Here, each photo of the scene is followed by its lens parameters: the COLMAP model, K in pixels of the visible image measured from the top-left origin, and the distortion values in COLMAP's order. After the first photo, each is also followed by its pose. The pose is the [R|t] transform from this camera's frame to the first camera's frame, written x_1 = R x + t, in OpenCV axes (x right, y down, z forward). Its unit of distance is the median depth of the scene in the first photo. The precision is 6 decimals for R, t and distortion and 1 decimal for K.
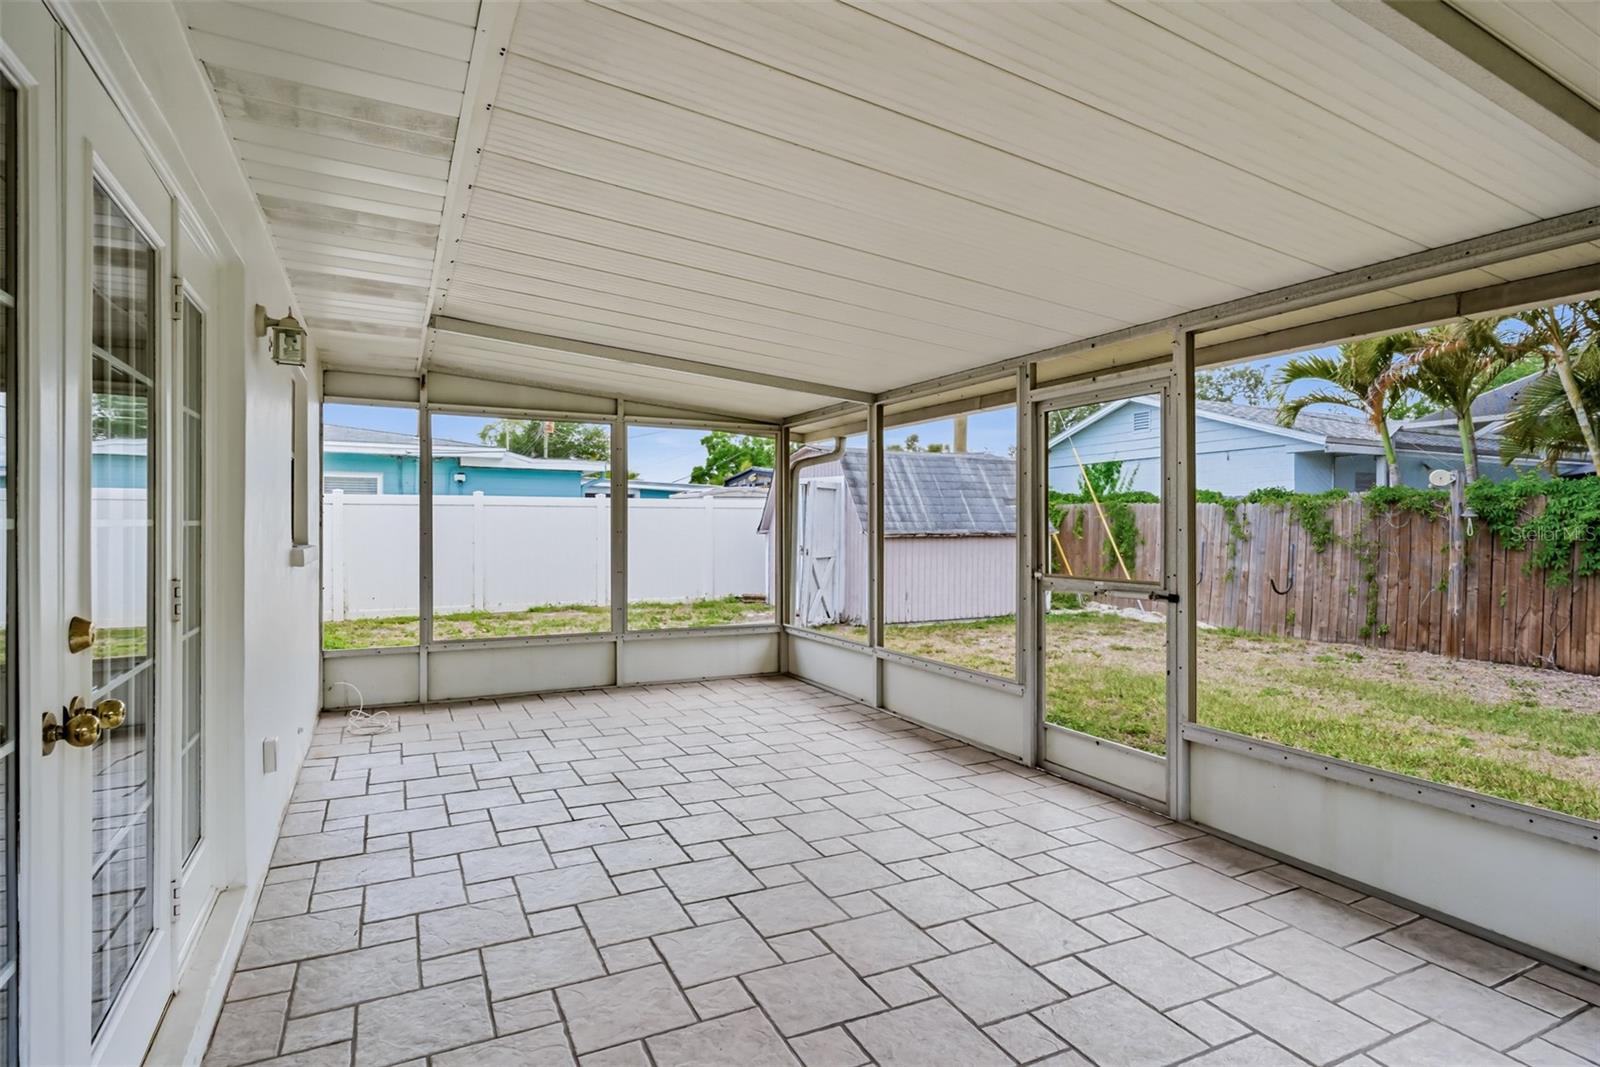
lens RADIAL K [[826.0, 0, 797.0], [0, 826.0, 523.9], [0, 0, 1]] dist [-0.006132, 0.001065]
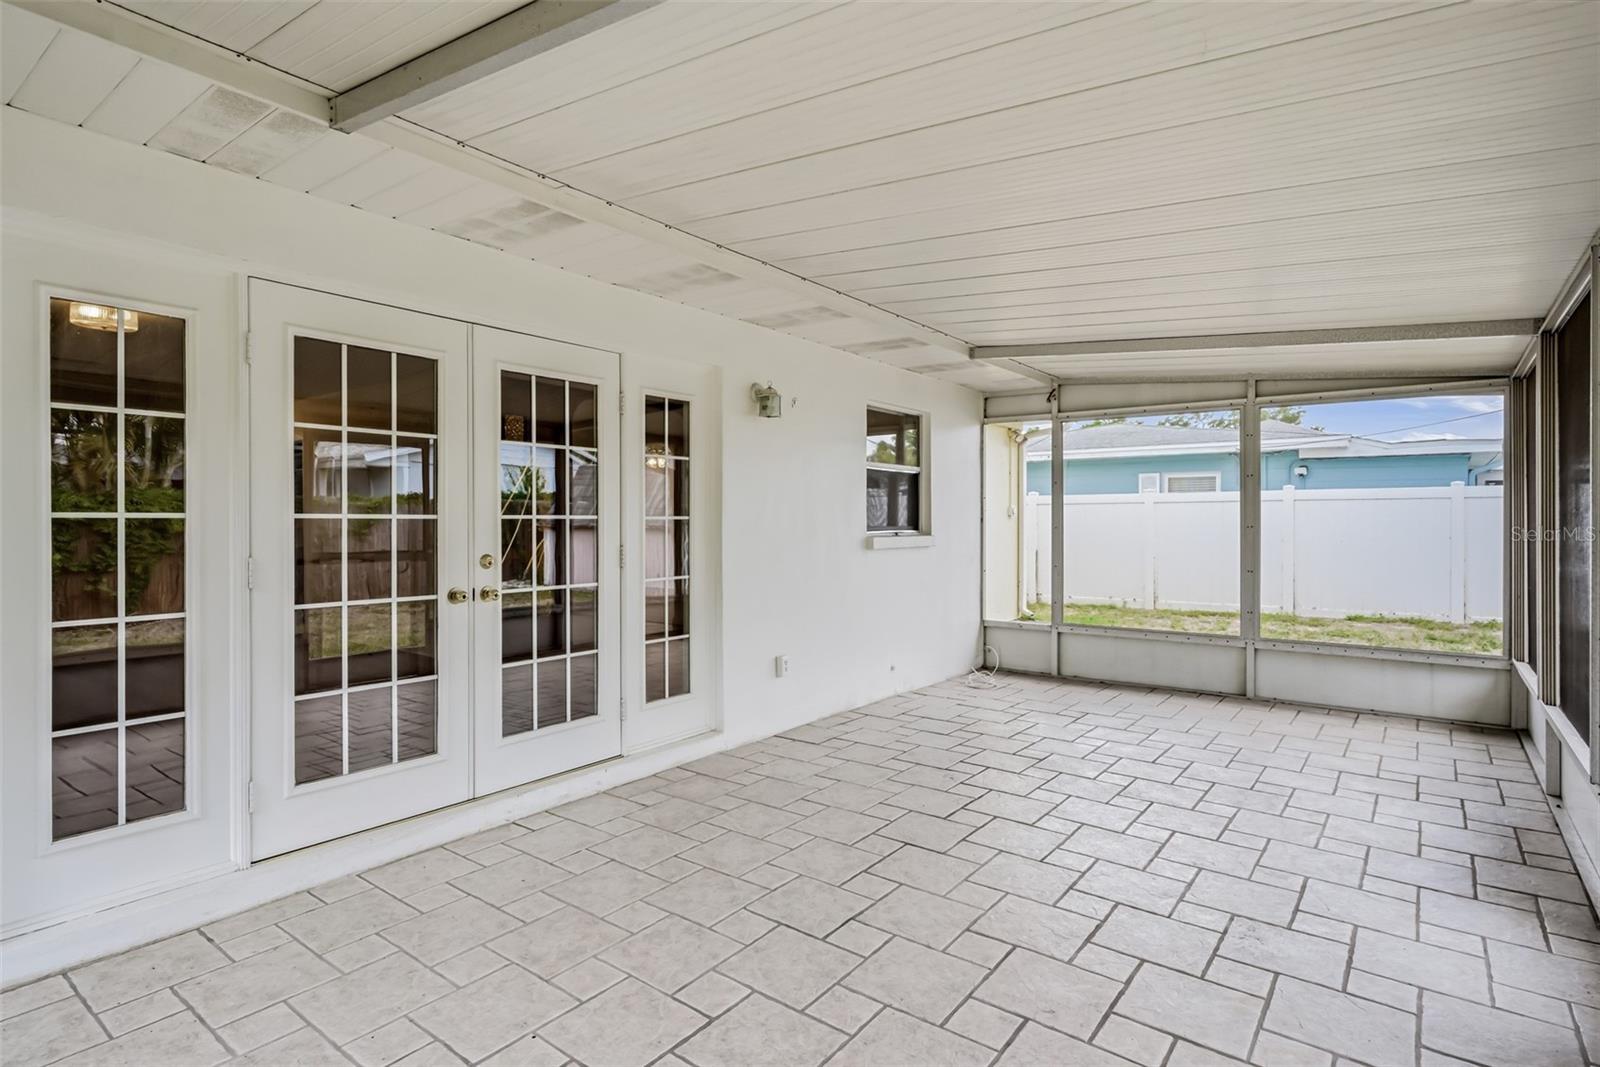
lens RADIAL K [[826.0, 0, 797.0], [0, 826.0, 523.9], [0, 0, 1]] dist [-0.006132, 0.001065]
pose [[0.441966, -0.001462, -0.897031, 0.515305], [0.003306, 0.999995, -0.000001, 0.006145], [0.897026, -0.002965, 0.441968, 0.214680]]
